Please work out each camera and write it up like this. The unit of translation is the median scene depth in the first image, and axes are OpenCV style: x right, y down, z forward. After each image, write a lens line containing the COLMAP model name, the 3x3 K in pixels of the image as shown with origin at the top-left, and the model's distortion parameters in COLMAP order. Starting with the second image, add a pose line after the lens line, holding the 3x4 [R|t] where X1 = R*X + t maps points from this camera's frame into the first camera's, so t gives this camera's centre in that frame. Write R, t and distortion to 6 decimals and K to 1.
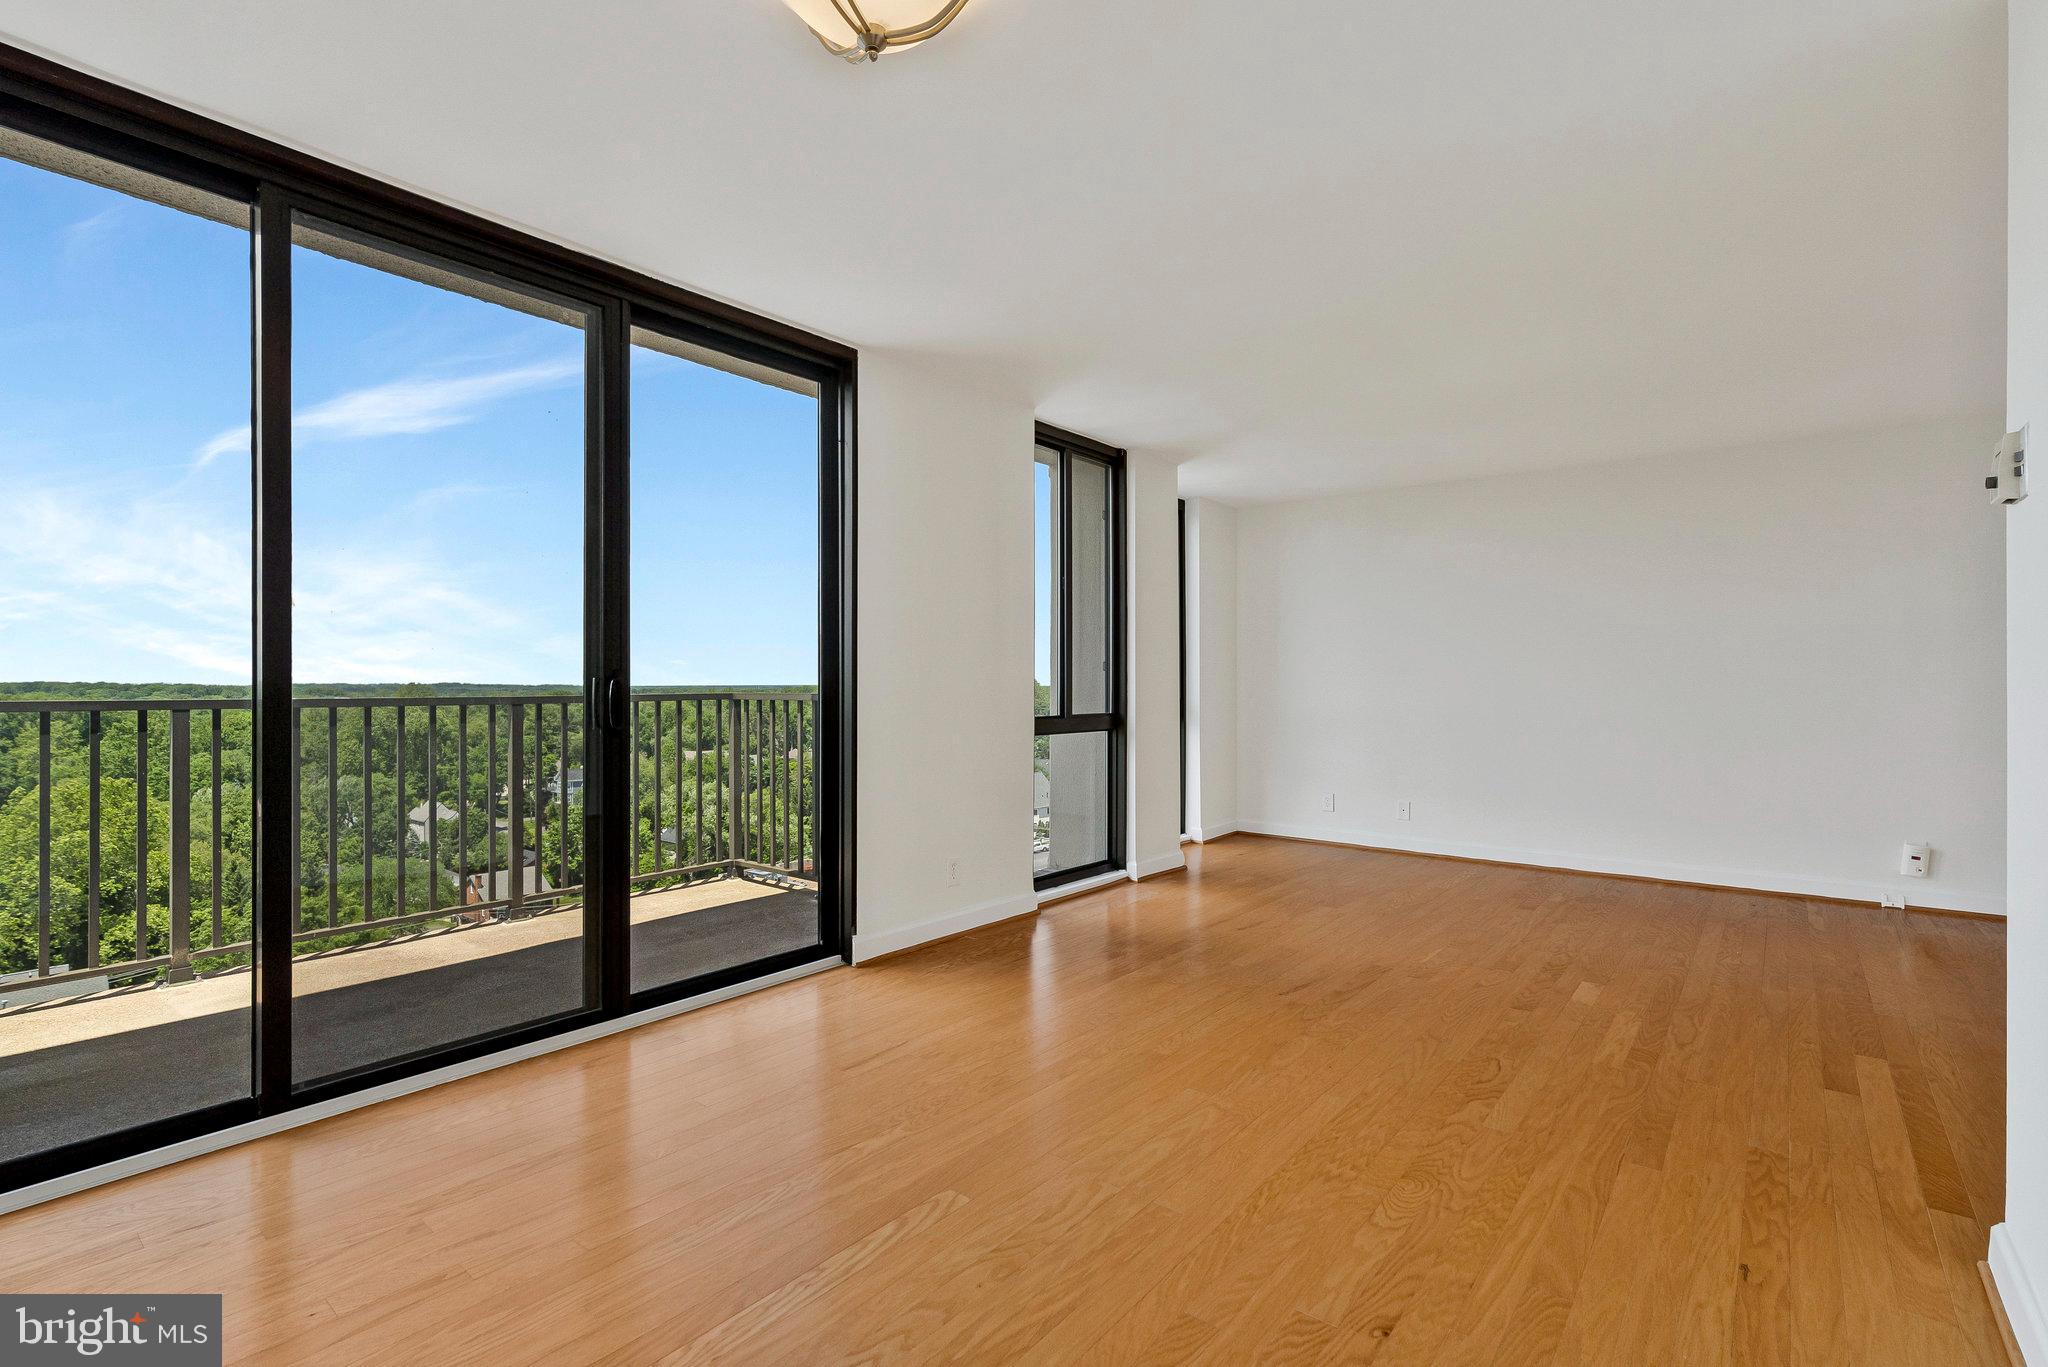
lens RADIAL K [[946.7, 0, 1033.3], [0, 946.7, 680.8], [0, 0, 1]] dist [-0.008608, 0.003461]
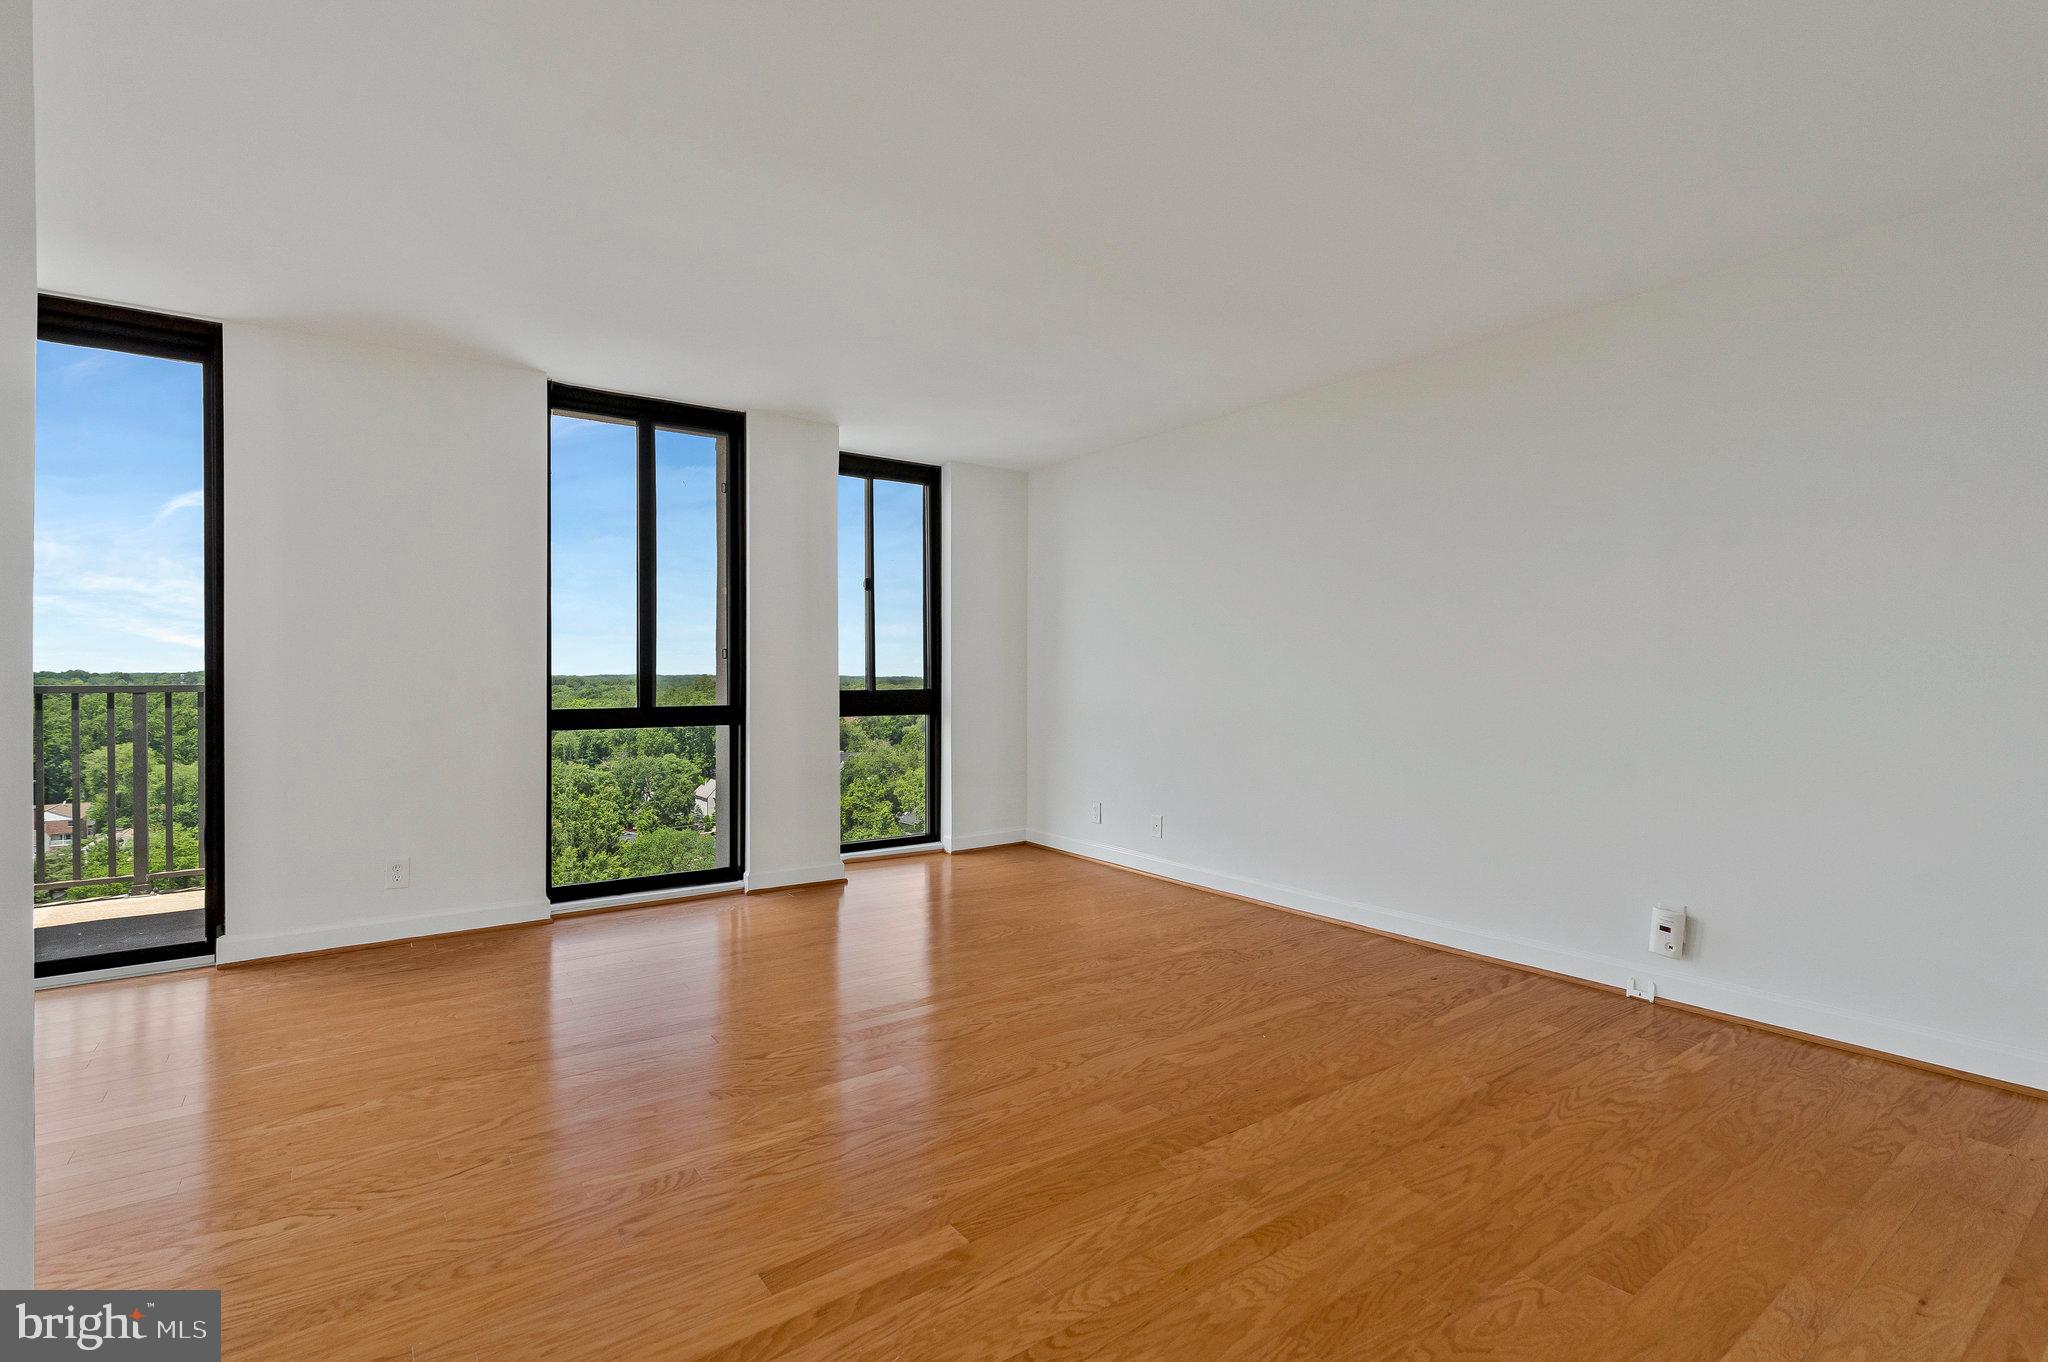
lens RADIAL K [[946.7, 0, 1048.4], [0, 946.7, 681.0], [0, 0, 1]] dist [-0.008608, 0.003461]
pose [[0.968176, 0.002319, -0.250261, 0.899234], [-0.000252, 0.999966, 0.008293, 0.003871], [0.250271, -0.007966, 0.968143, 0.302405]]
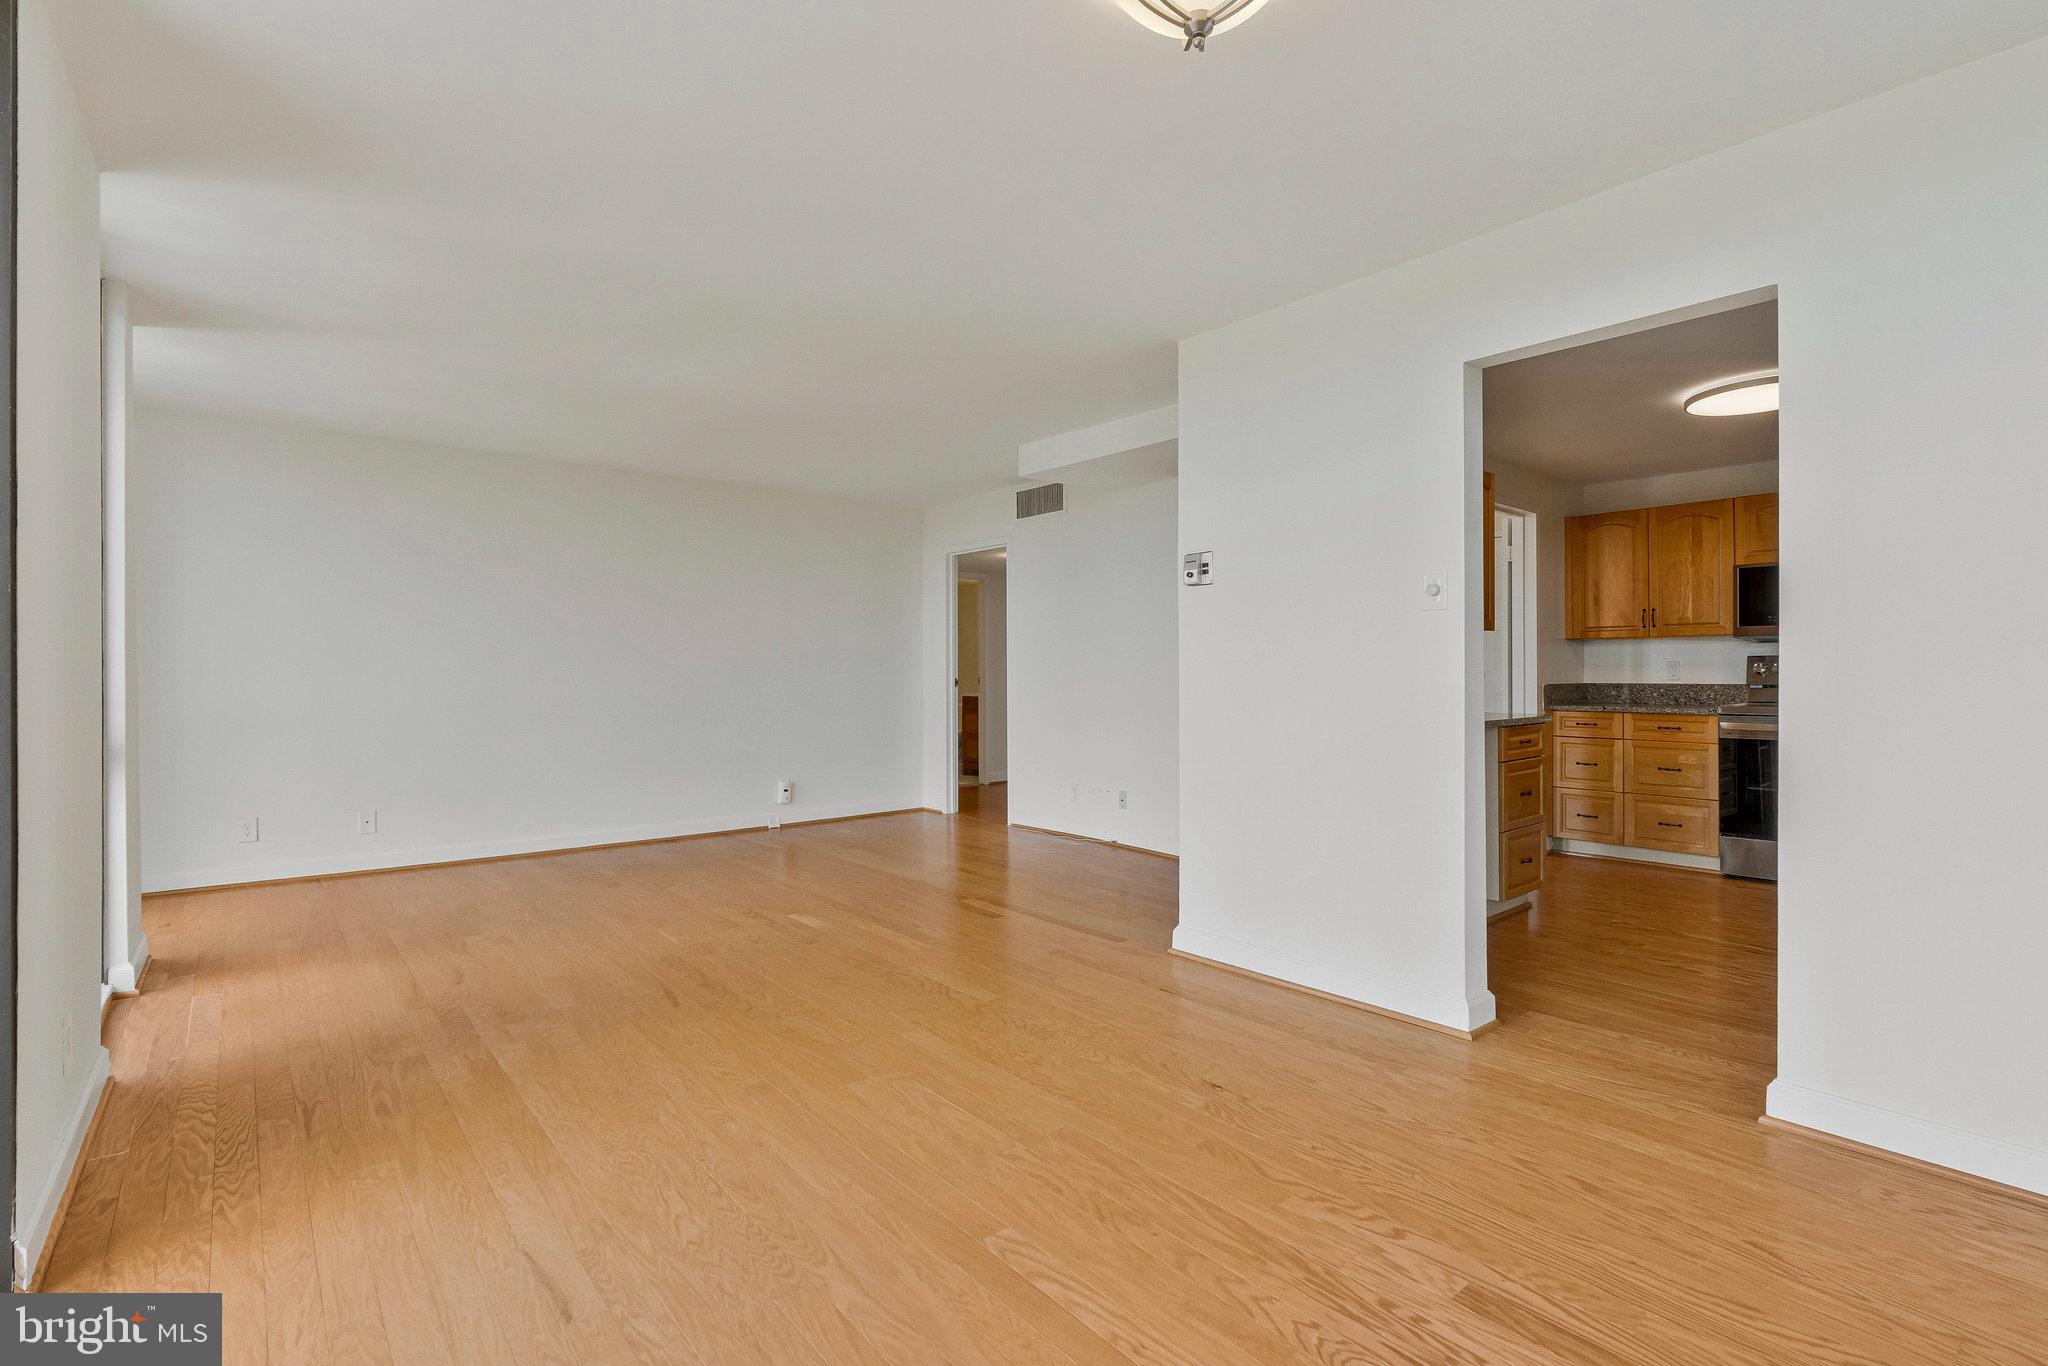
lens RADIAL K [[946.7, 0, 1027.1], [0, 946.7, 667.6], [0, 0, 1]] dist [-0.008608, 0.003461]
pose [[0.198397, 0.001059, 0.980121, -0.562536], [0.000079, 0.999999, -0.001096, -0.000365], [-0.980122, 0.000294, 0.198397, 0.460077]]
